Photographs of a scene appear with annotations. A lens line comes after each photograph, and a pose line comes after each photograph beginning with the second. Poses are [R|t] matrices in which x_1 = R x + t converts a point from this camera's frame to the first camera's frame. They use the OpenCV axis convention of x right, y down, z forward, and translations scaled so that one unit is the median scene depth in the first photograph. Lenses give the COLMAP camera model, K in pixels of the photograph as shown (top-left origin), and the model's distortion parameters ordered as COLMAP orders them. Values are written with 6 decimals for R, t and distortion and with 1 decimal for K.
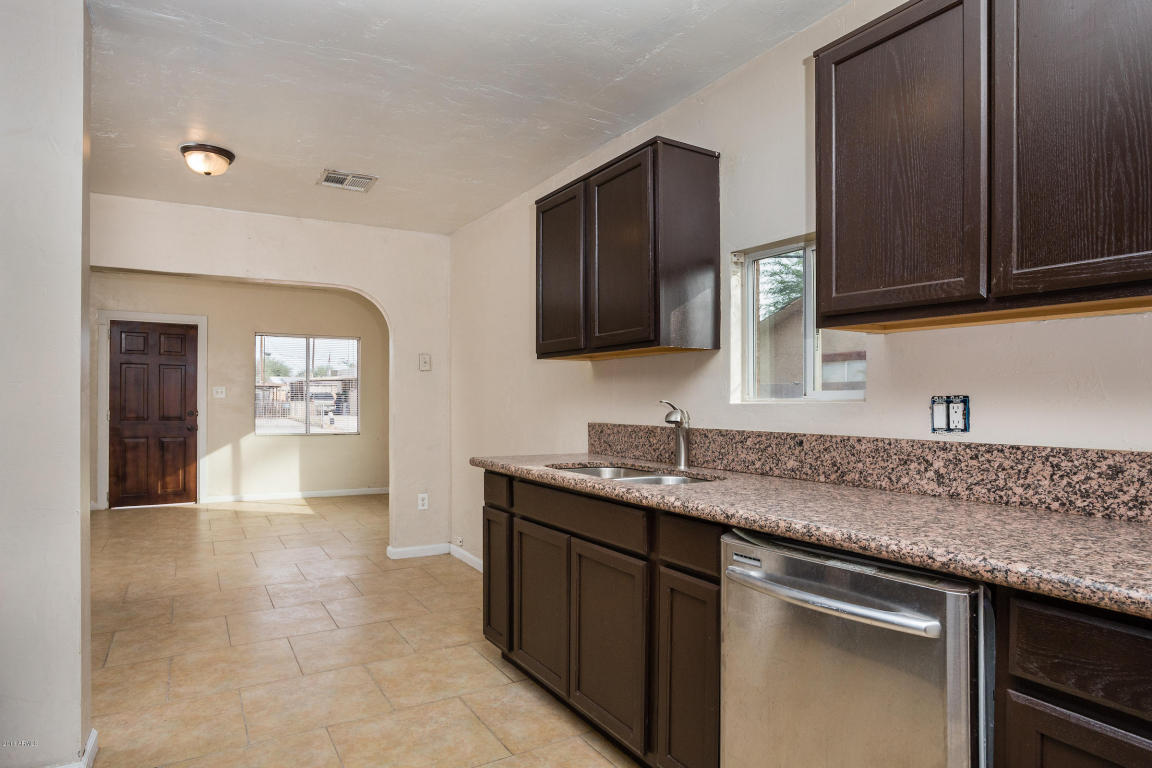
lens RADIAL K [[640.7, 0, 574.0], [0, 640.7, 402.1], [0, 0, 1]] dist [-0.003596, -0.000203]
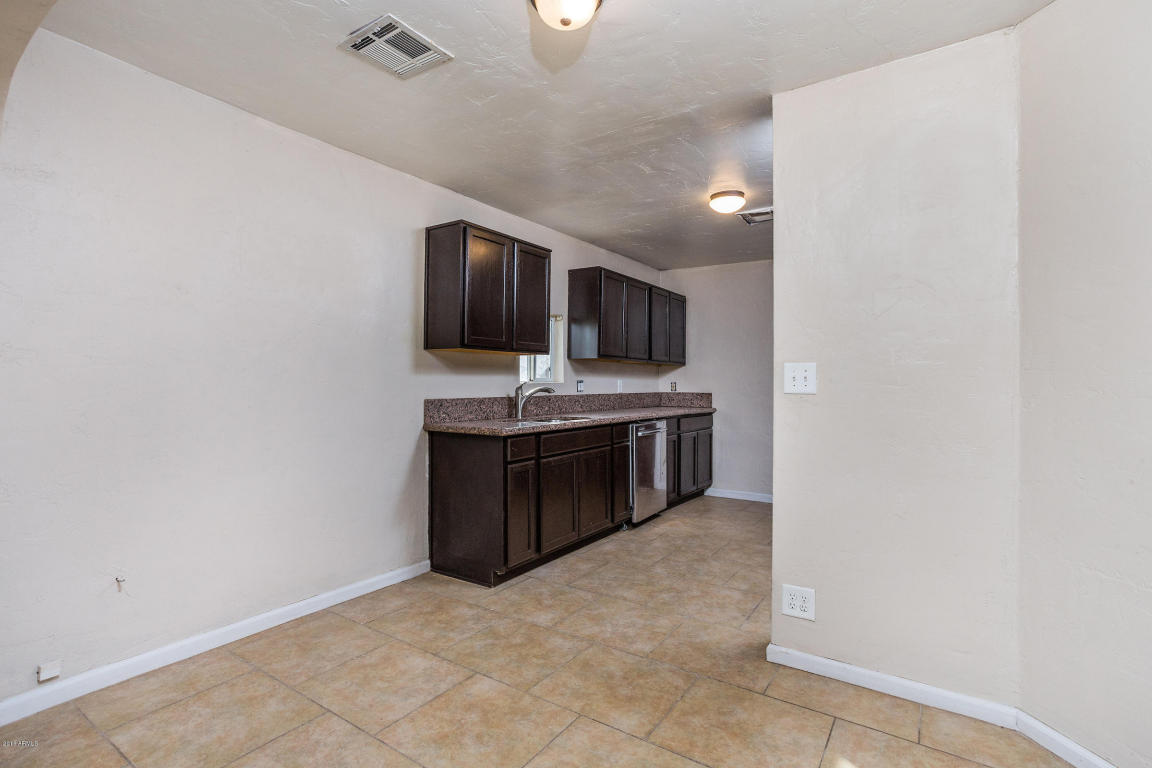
lens RADIAL K [[543.6, 0, 554.3], [0, 543.6, 382.2], [0, 0, 1]] dist [-0.000394, 0.000245]
pose [[-0.385526, -0.002504, 0.922694, -1.447216], [-0.002789, 0.999995, 0.001548, -0.003837], [-0.922693, -0.001977, -0.385531, 1.662421]]
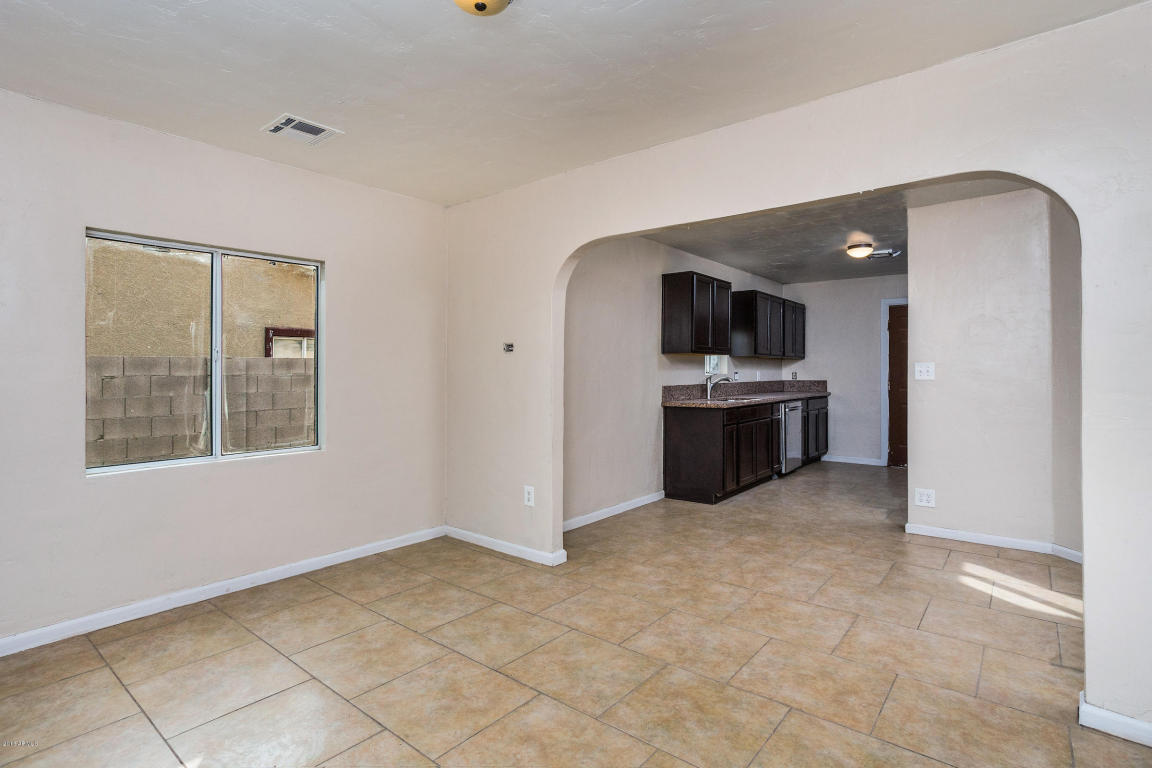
lens RADIAL K [[560.3, 0, 571.9], [0, 560.3, 375.9], [0, 0, 1]] dist [-0.000373, 0.001588]
pose [[-0.331087, -0.007332, 0.943572, -2.023569], [0.006204, 0.999931, 0.009947, -0.021233], [-0.943580, 0.009147, -0.331019, 2.525598]]
